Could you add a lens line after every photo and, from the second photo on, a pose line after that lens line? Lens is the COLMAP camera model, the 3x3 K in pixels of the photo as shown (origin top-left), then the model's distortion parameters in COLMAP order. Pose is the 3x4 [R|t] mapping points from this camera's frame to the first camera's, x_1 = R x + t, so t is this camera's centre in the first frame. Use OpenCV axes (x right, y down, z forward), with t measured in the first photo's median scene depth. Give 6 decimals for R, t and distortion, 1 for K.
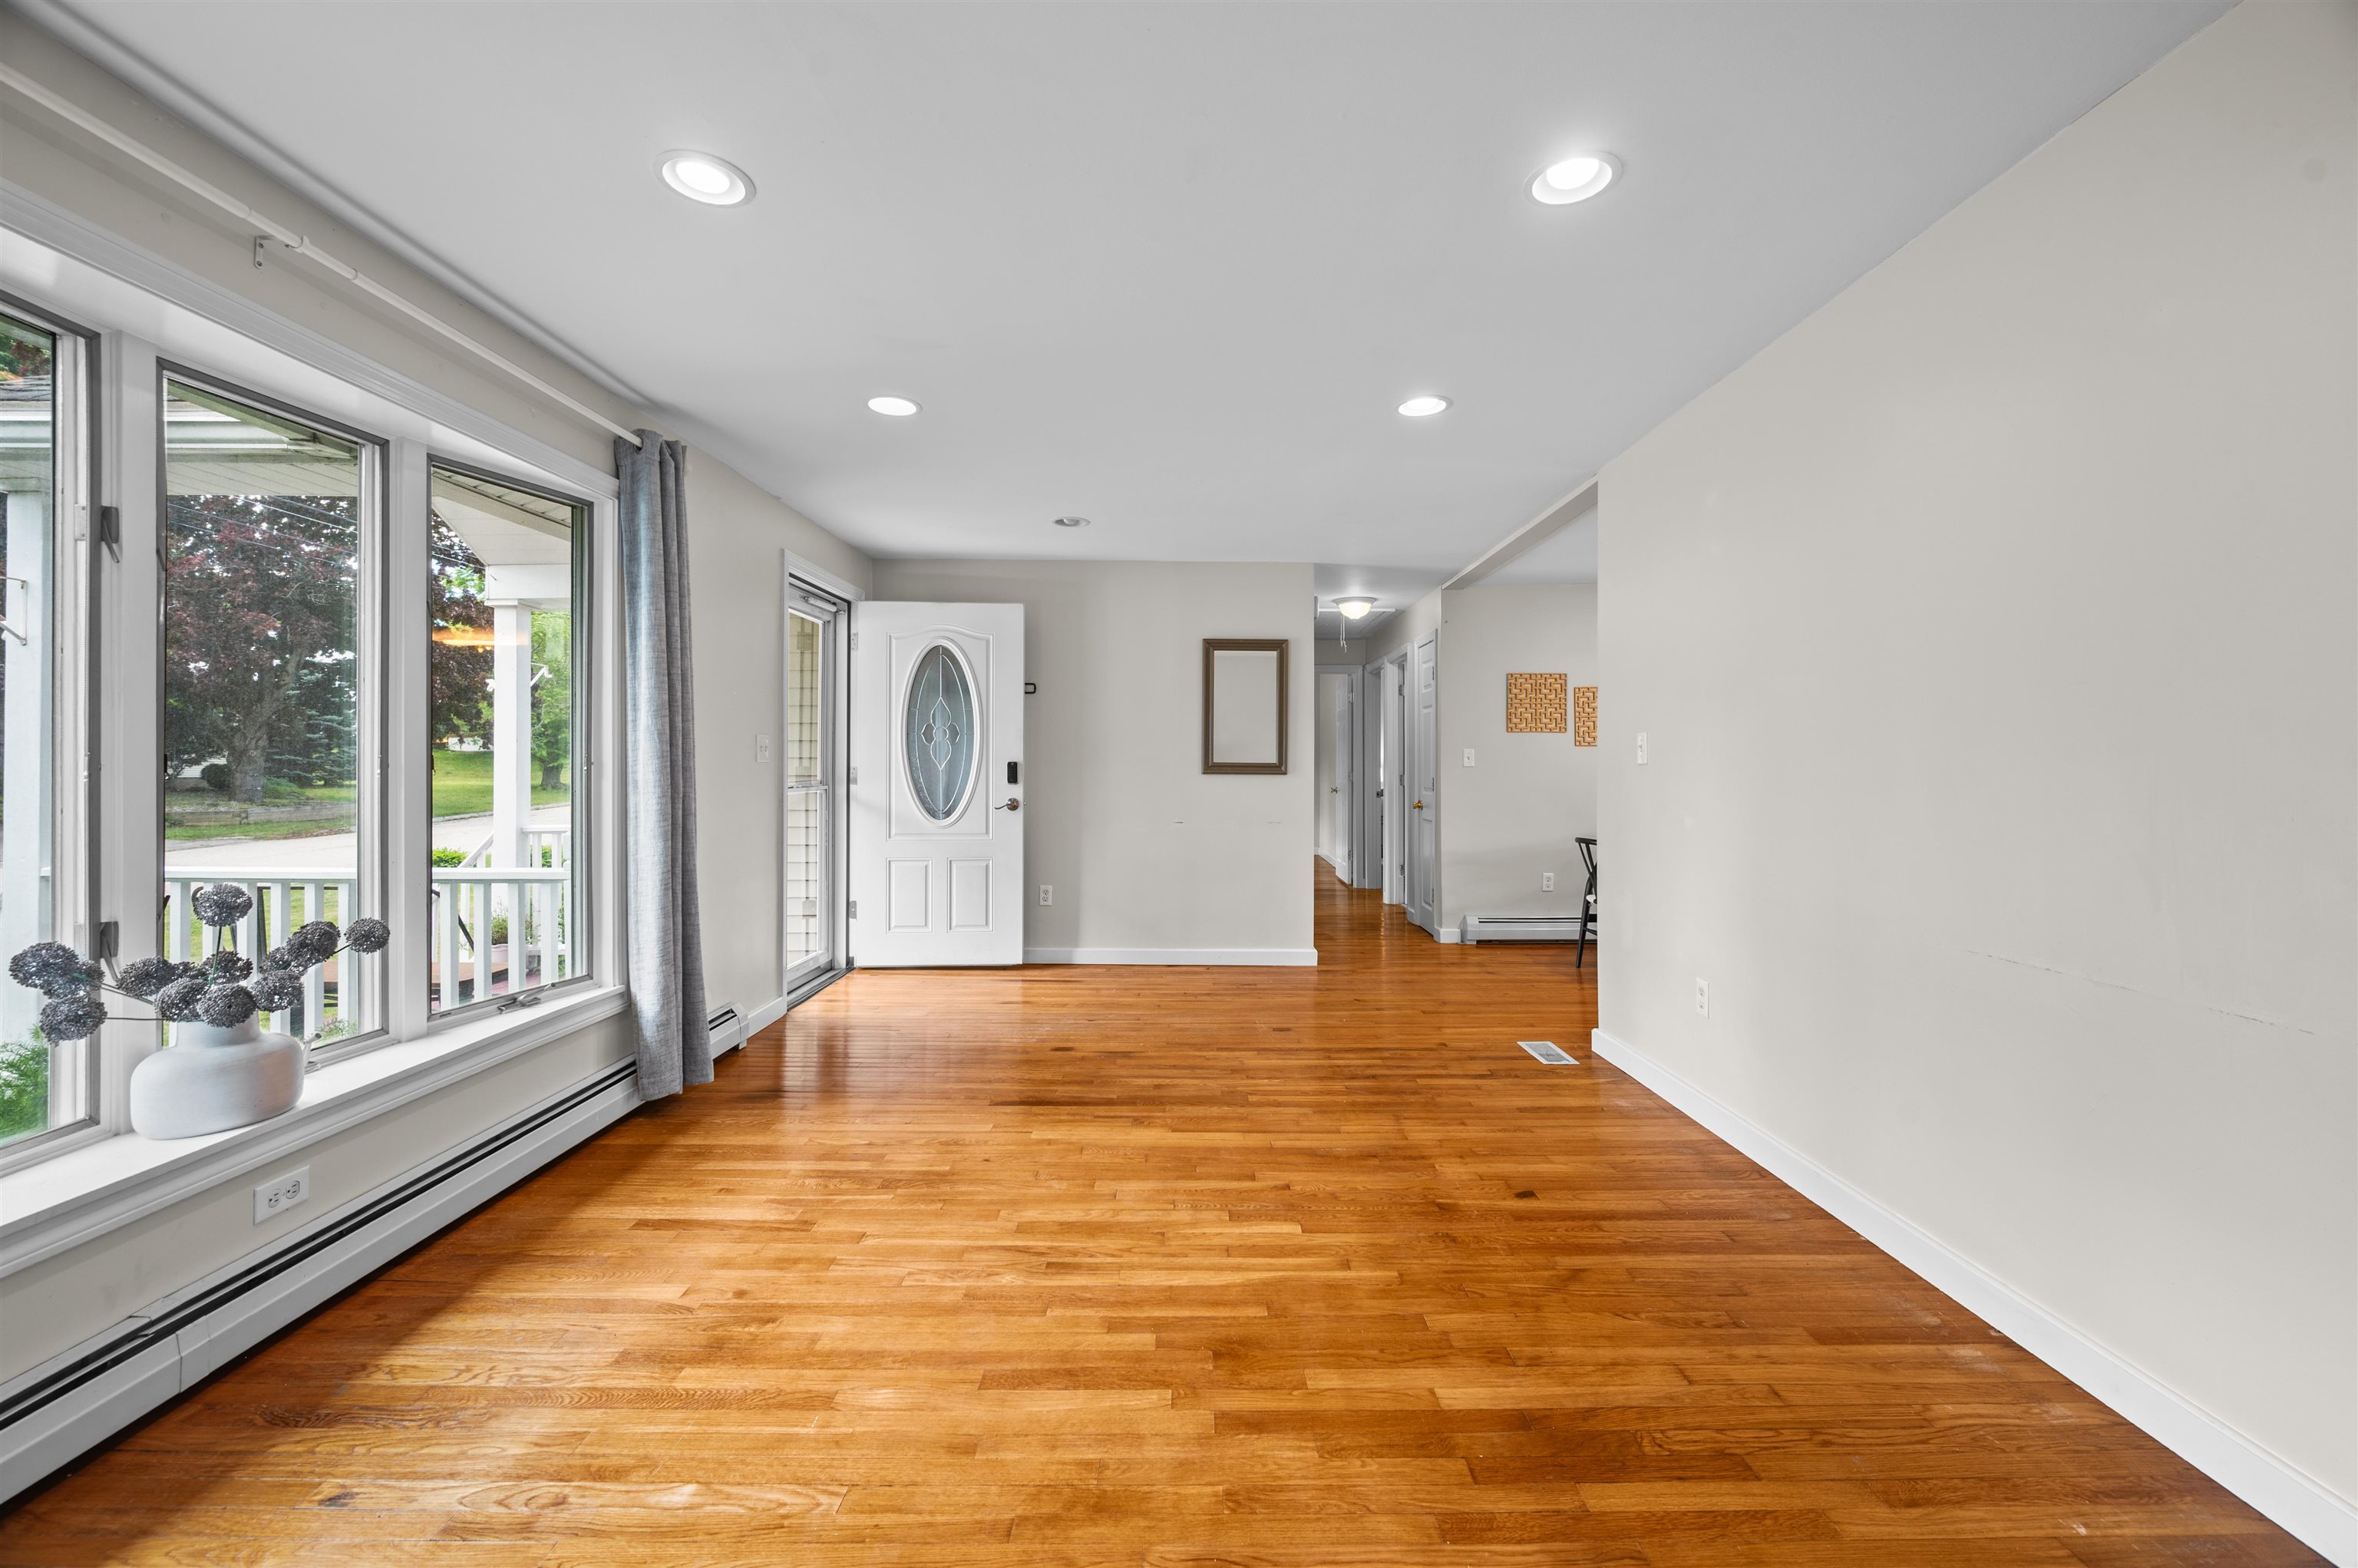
lens RADIAL K [[958.0, 0, 1189.7], [0, 958.0, 777.2], [0, 0, 1]] dist [-0.000273, 0.000005]
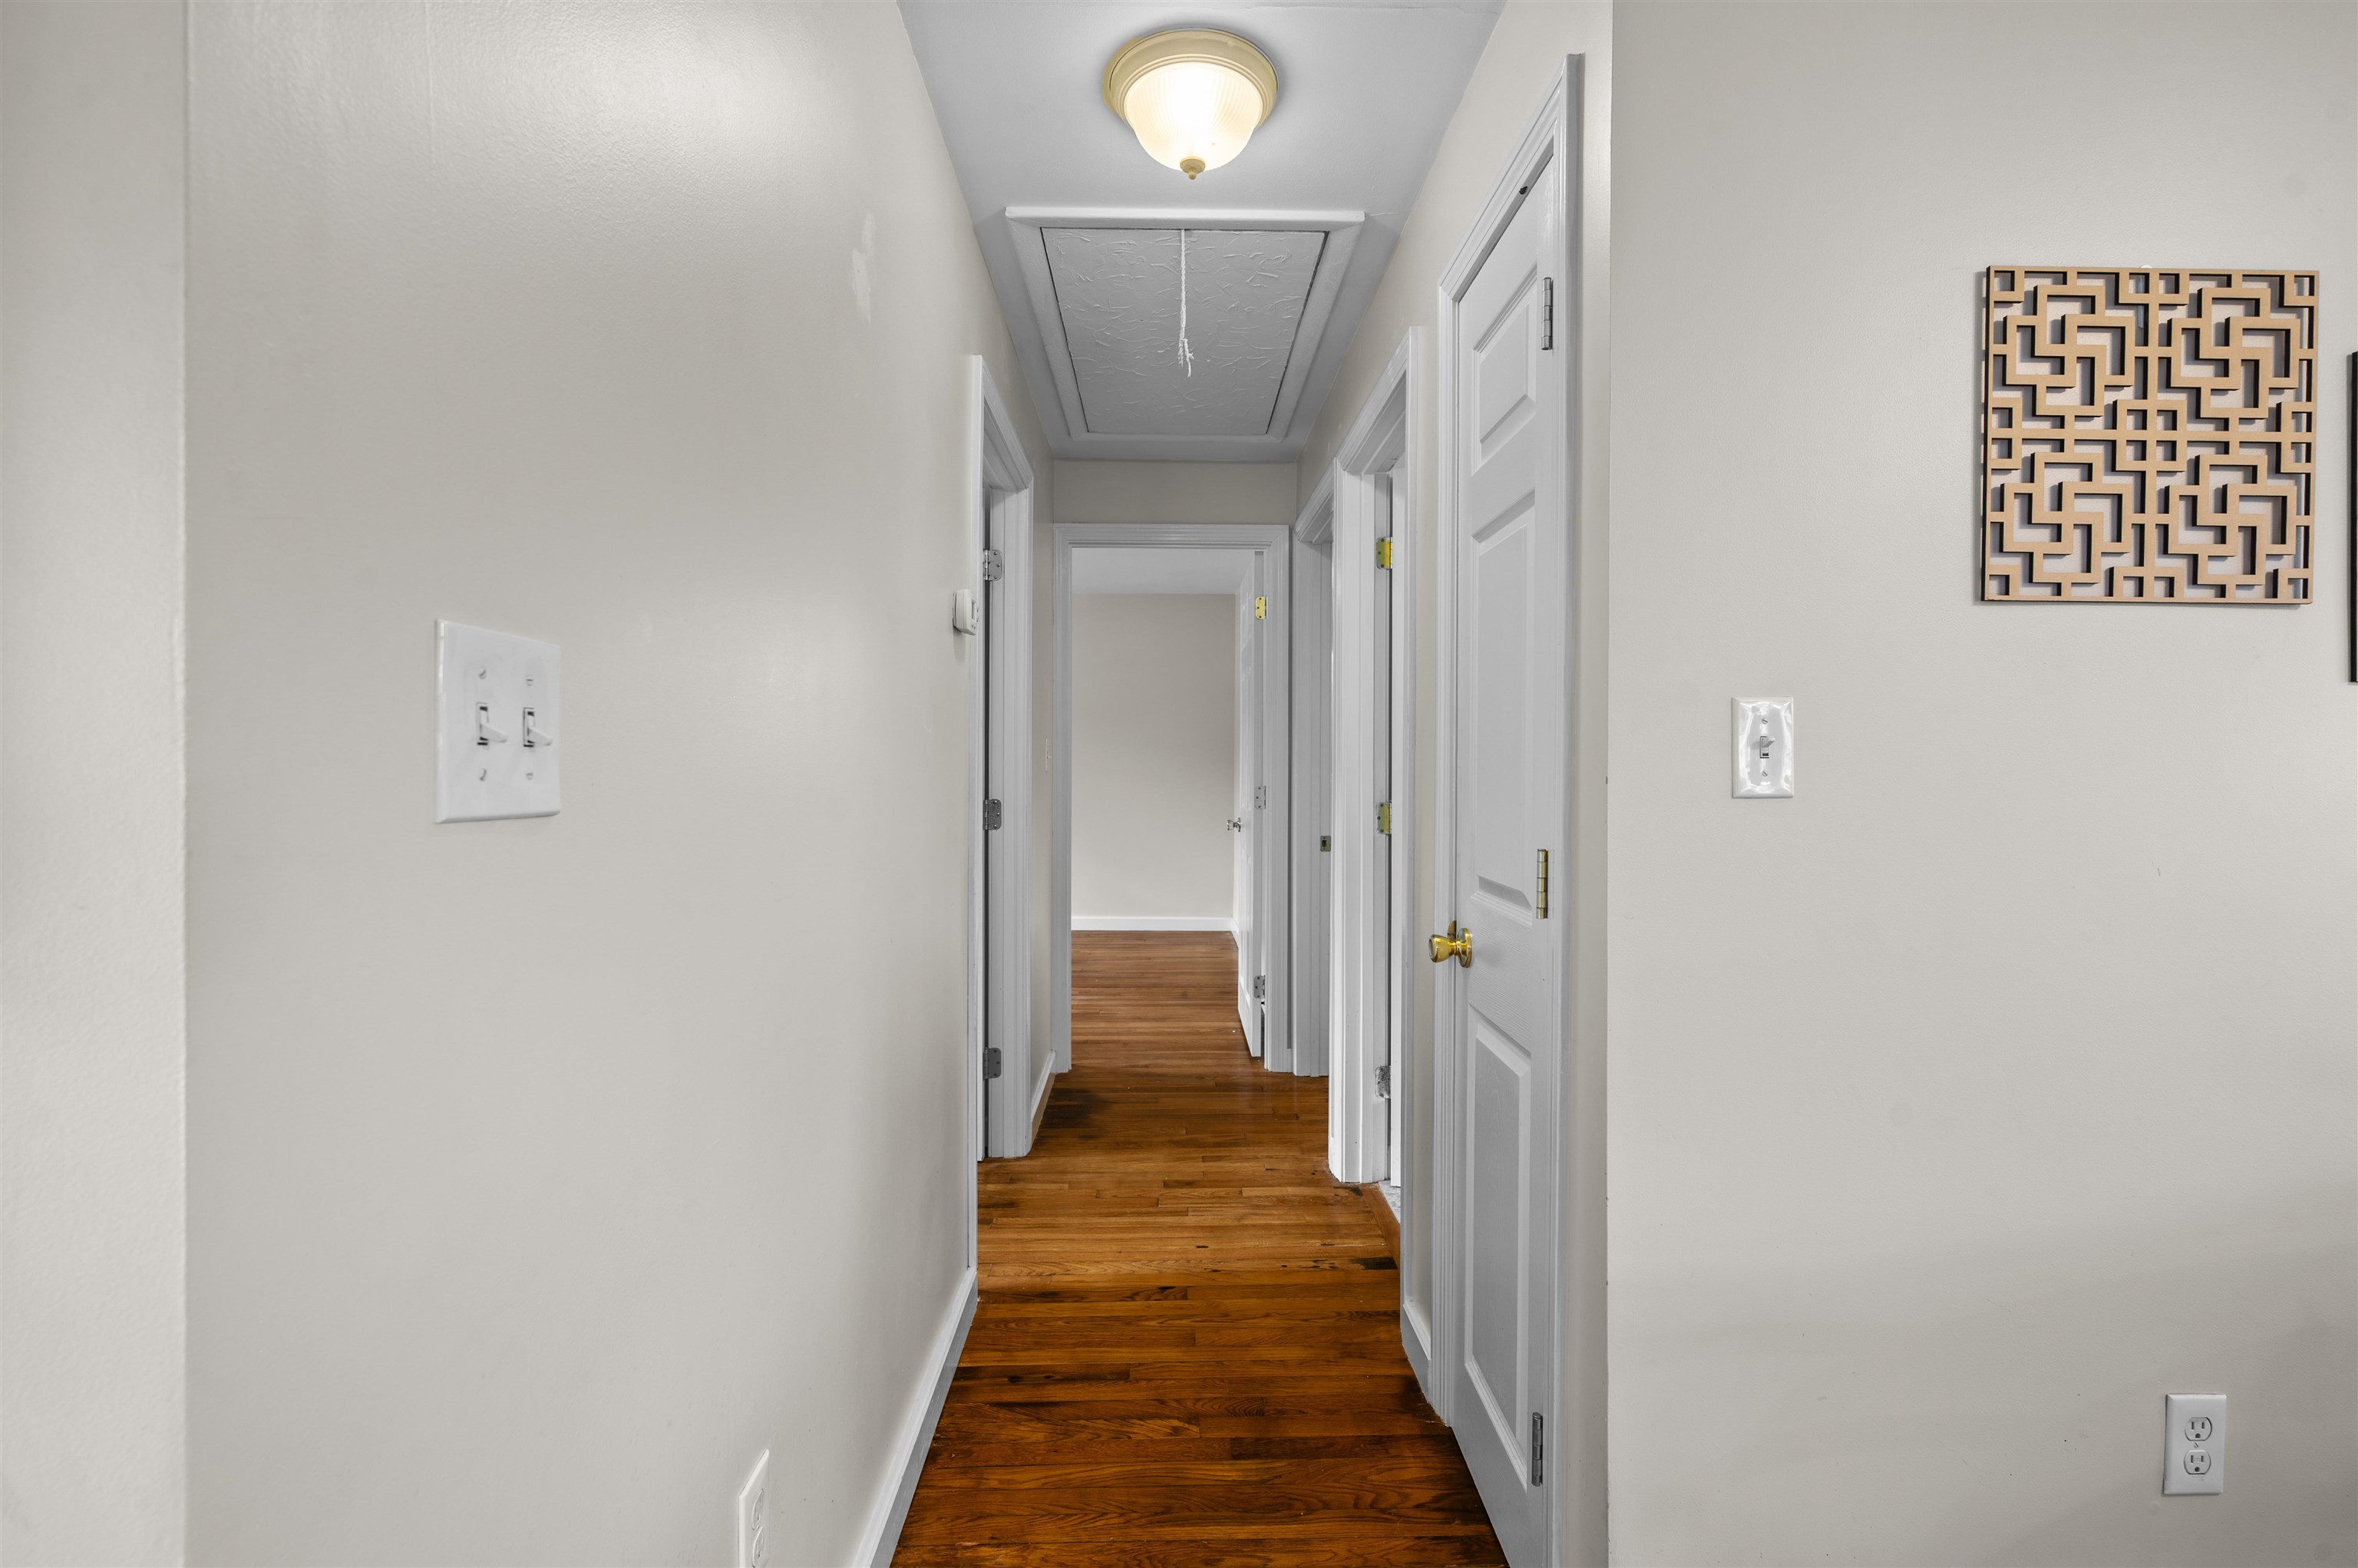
lens RADIAL K [[1007.4, 0, 1183.5], [0, 1007.4, 773.3], [0, 0, 1]] dist [-0.002677, 0.000139]
pose [[0.999733, 0.005221, 0.022492, 0.180178], [-0.005350, 0.999970, 0.005673, -0.015540], [-0.022462, -0.005792, 0.999731, 0.816500]]
